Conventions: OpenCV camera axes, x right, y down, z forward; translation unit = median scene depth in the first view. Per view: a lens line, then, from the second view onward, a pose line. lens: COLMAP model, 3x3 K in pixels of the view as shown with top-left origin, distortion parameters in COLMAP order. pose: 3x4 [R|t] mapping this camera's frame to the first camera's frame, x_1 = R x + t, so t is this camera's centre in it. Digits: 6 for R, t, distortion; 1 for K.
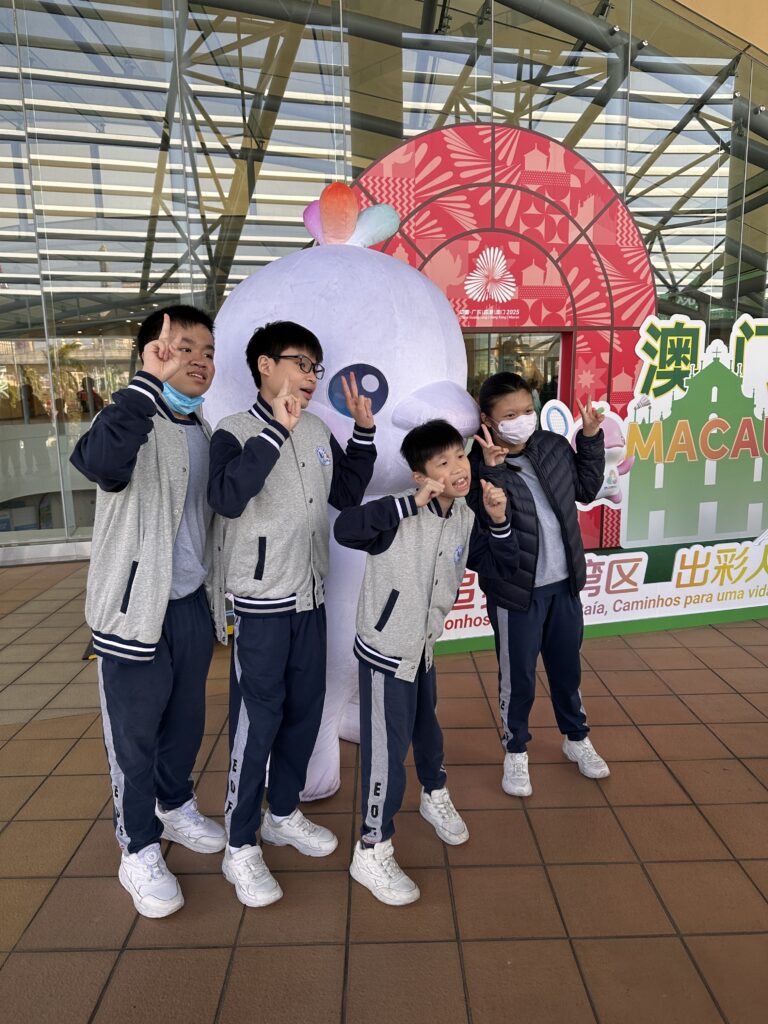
lens RADIAL K [[715.1, 0, 382.8], [0, 715.1, 516.3], [0, 0, 1]] dist [0.004959, -0.013314]
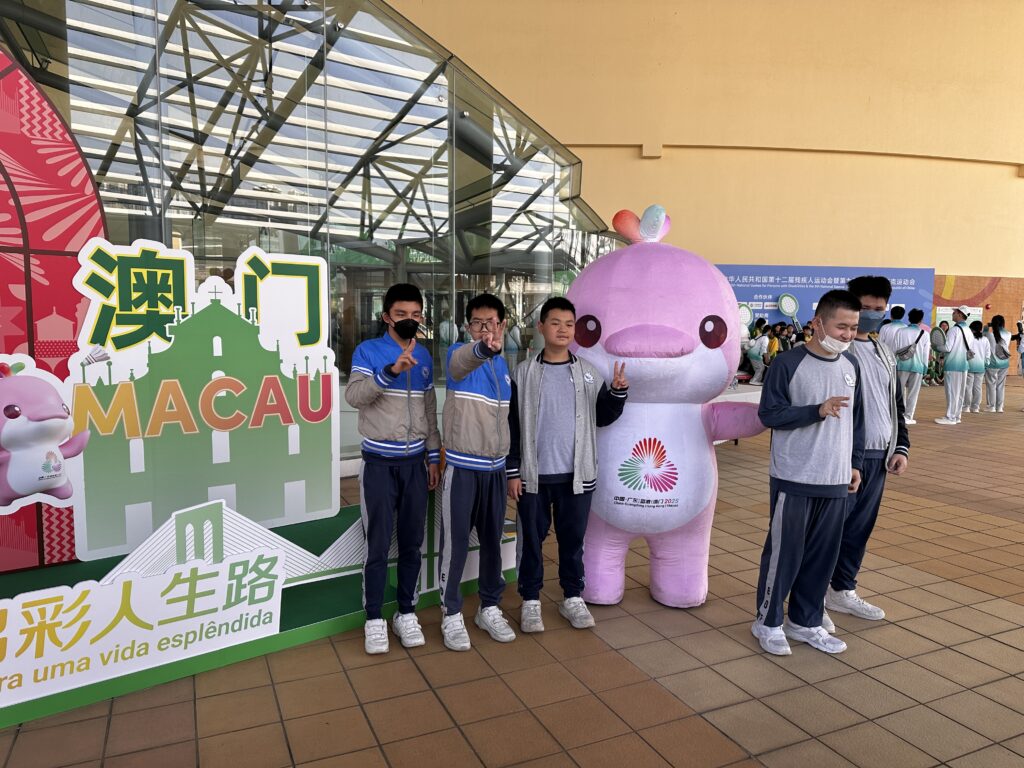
lens RADIAL K [[715.1, 0, 511.7], [0, 715.1, 384.8], [0, 0, 1]] dist [0.004959, -0.013314]
pose [[0.909421, -0.004500, 0.415852, 0.440278], [0.042764, 0.995653, -0.082744, -0.053188], [-0.413672, 0.093033, 0.905660, 0.180123]]
